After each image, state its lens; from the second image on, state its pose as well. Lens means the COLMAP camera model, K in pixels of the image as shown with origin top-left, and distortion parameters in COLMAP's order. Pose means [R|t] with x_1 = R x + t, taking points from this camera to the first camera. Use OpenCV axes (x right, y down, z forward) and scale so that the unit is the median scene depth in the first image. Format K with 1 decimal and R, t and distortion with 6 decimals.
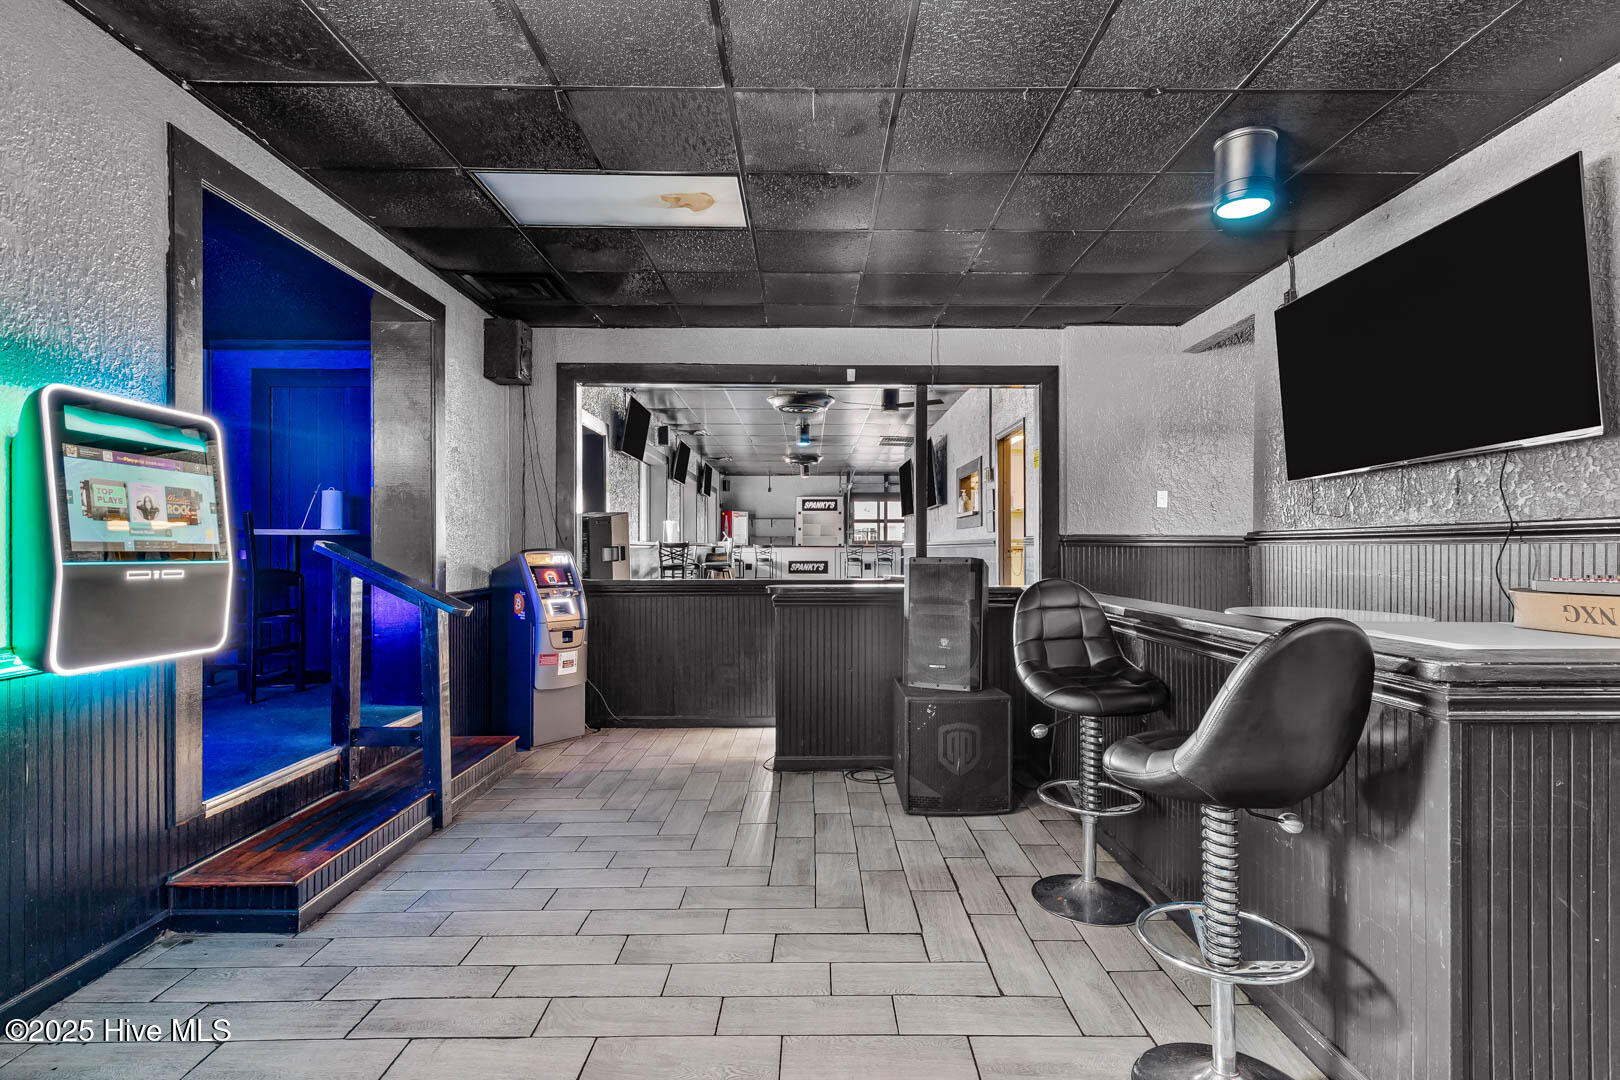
lens RADIAL K [[780.9, 0, 861.9], [0, 780.9, 549.6], [0, 0, 1]] dist [0.001014, -0.000186]
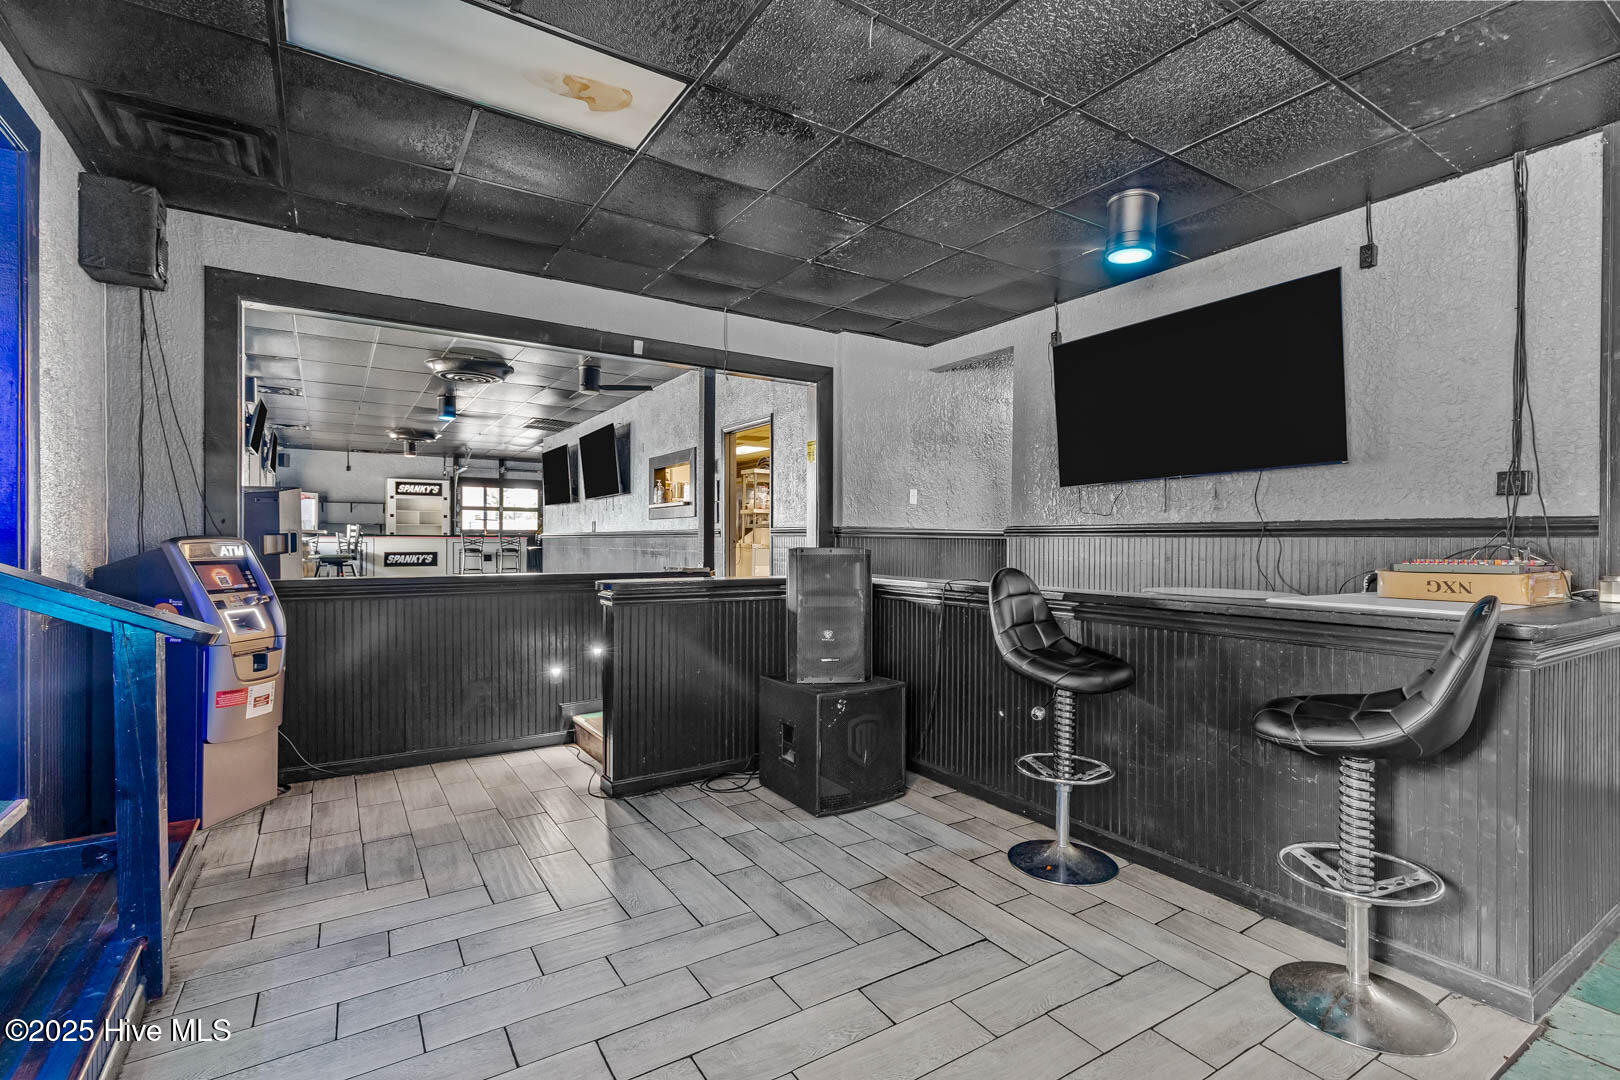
lens RADIAL K [[717.0, 0, 864.4], [0, 717.0, 544.5], [0, 0, 1]] dist [0.004299, 0.000146]
pose [[0.845447, 0.001418, 0.534057, -0.249653], [-0.004387, 0.999981, 0.004289, 0.001232], [-0.534041, -0.005969, 0.845437, 0.159735]]
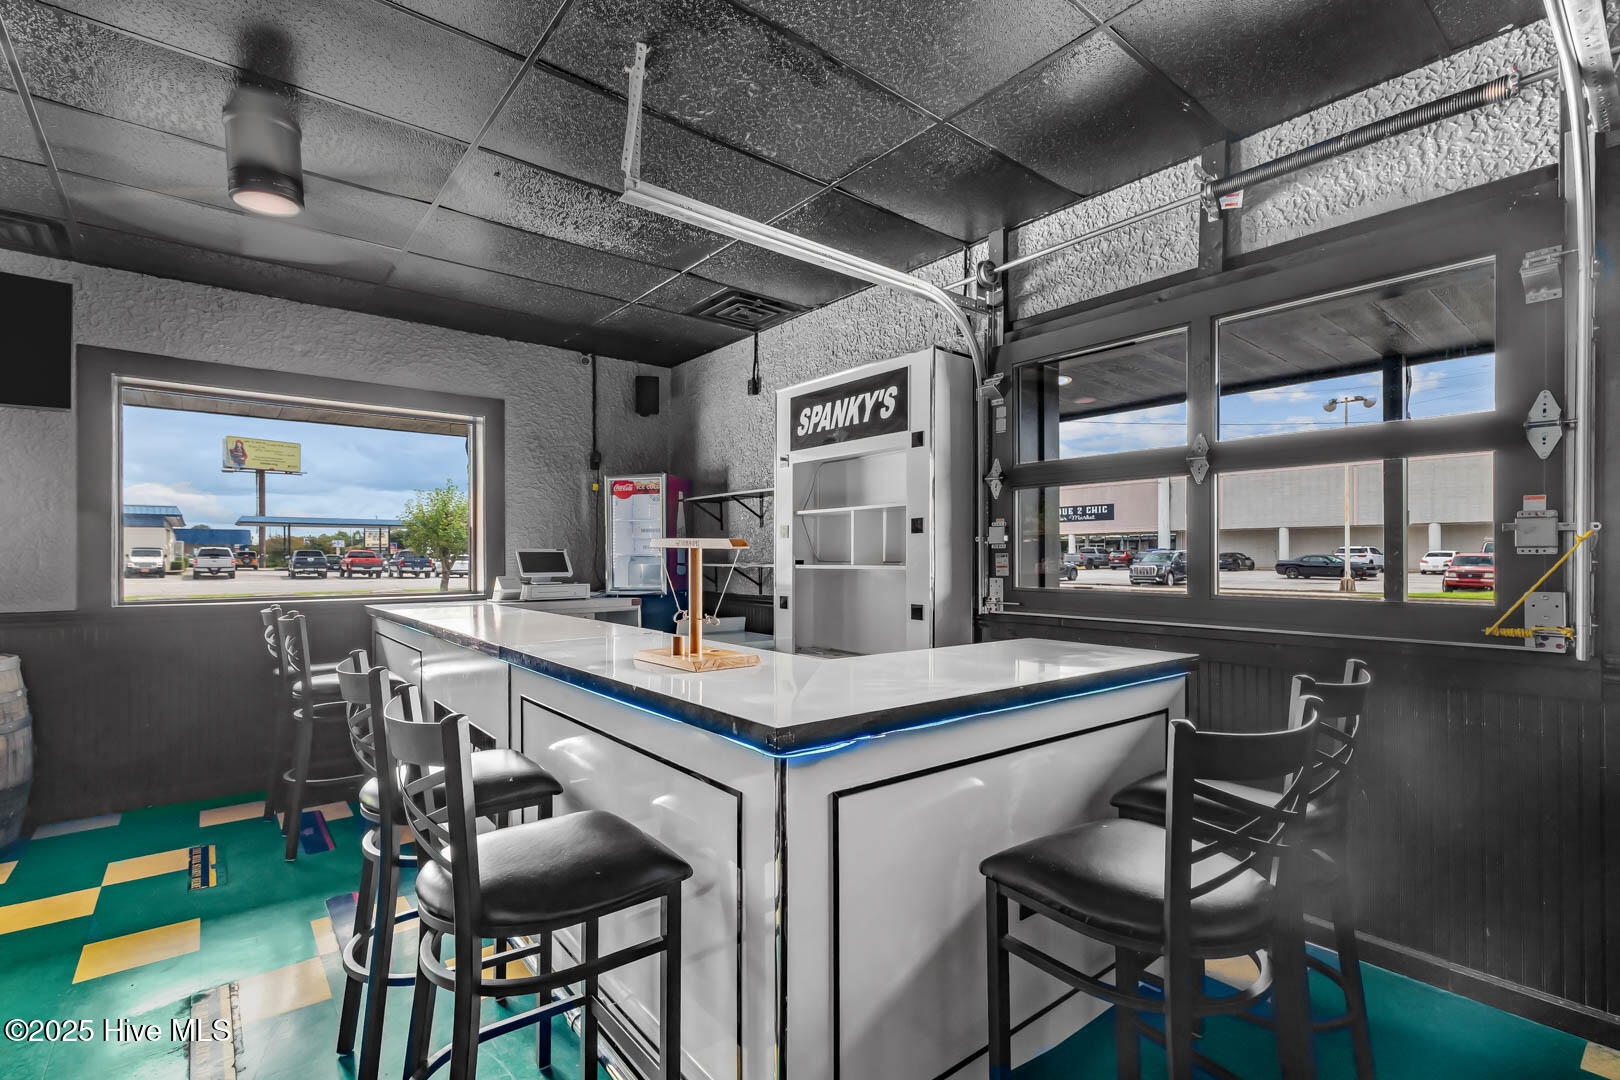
lens RADIAL K [[759.1, 0, 810.6], [0, 759.1, 560.1], [0, 0, 1]] dist [0.001365, 0.000163]
pose [[0.583395, 0.000802, -0.812188, 0.422497], [-0.002574, 0.999996, -0.000861, -0.071206], [0.812184, 0.002593, 0.583395, 3.529179]]
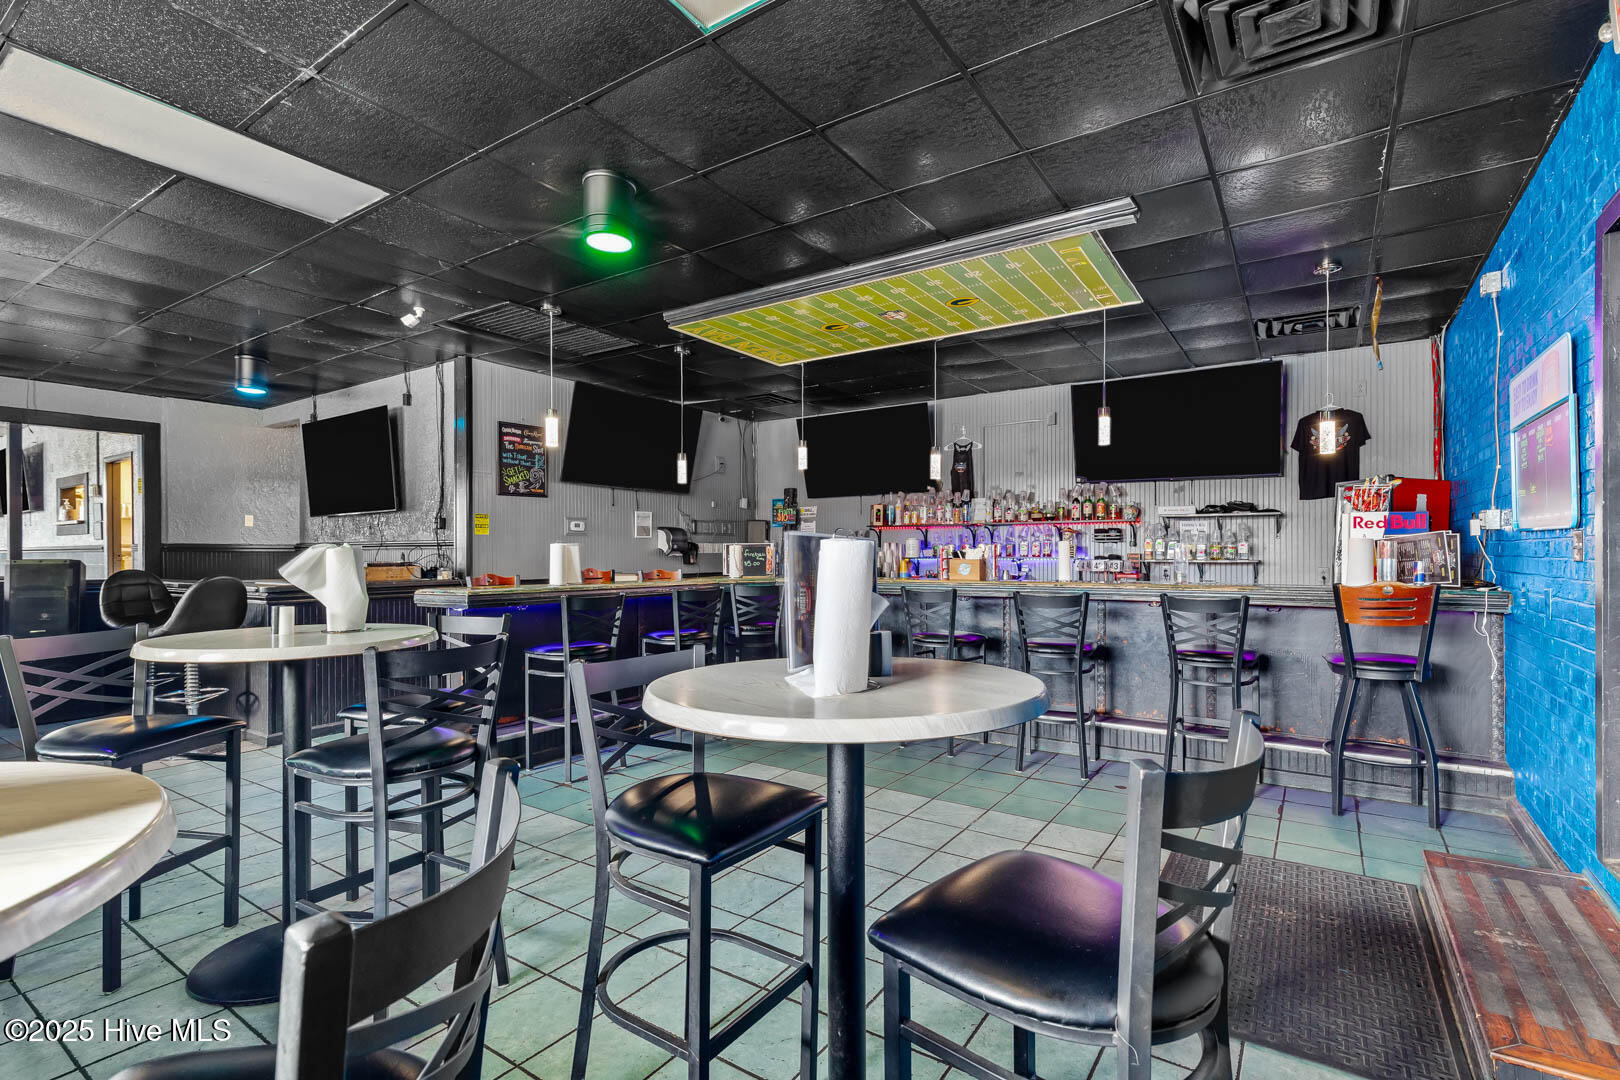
lens RADIAL K [[735.2, 0, 813.5], [0, 735.2, 549.8], [0, 0, 1]] dist [0.006988, -0.000393]
pose [[0.608847, -0.001966, 0.793286, -0.093874], [0.005315, 0.999985, -0.001601, 0.000480], [-0.793270, 0.005191, 0.608848, -0.792030]]
